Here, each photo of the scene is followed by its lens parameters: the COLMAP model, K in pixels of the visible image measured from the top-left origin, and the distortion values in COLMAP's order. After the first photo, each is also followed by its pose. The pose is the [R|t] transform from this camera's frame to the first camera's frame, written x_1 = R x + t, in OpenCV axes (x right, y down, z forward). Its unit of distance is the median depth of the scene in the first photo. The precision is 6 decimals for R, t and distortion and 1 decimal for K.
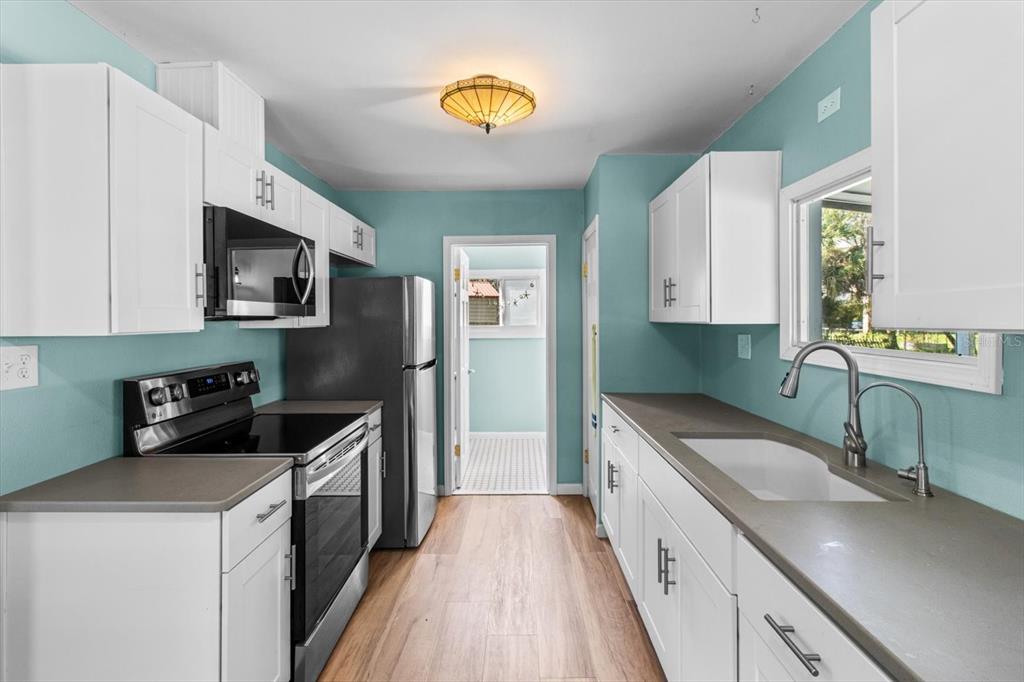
lens RADIAL K [[484.5, 0, 520.1], [0, 484.5, 323.2], [0, 0, 1]] dist [0.003243, 0.000159]
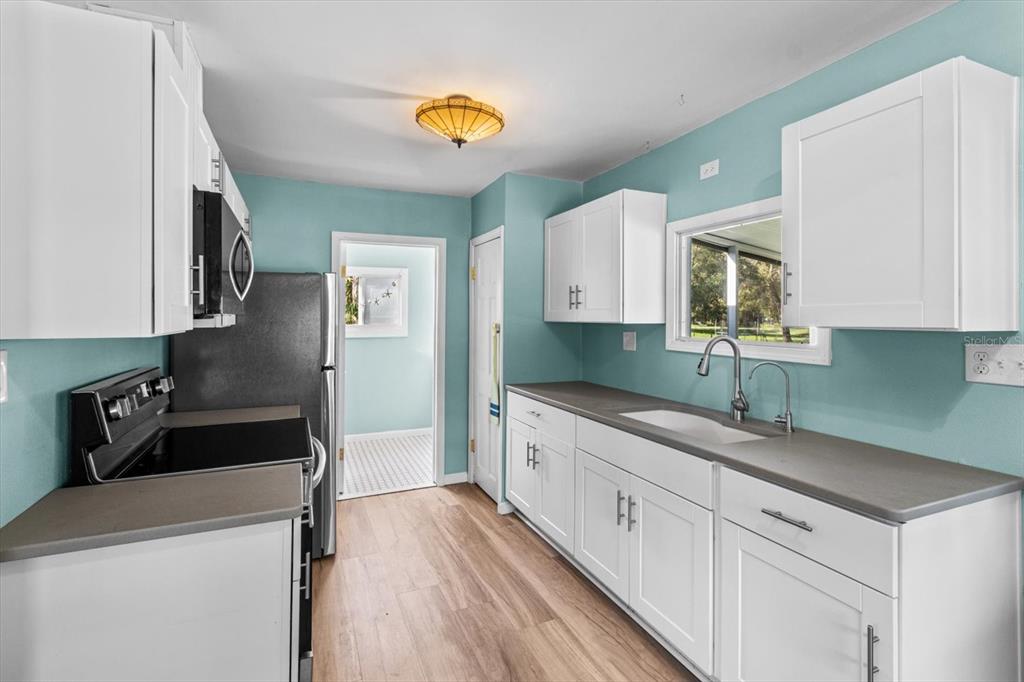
lens RADIAL K [[484.5, 0, 520.1], [0, 484.5, 323.2], [0, 0, 1]] dist [0.003243, 0.000159]
pose [[0.906065, 0.001192, 0.423136, -0.342938], [-0.002385, 0.999995, 0.002290, -0.001541], [-0.423131, -0.003085, 0.906063, -0.036120]]
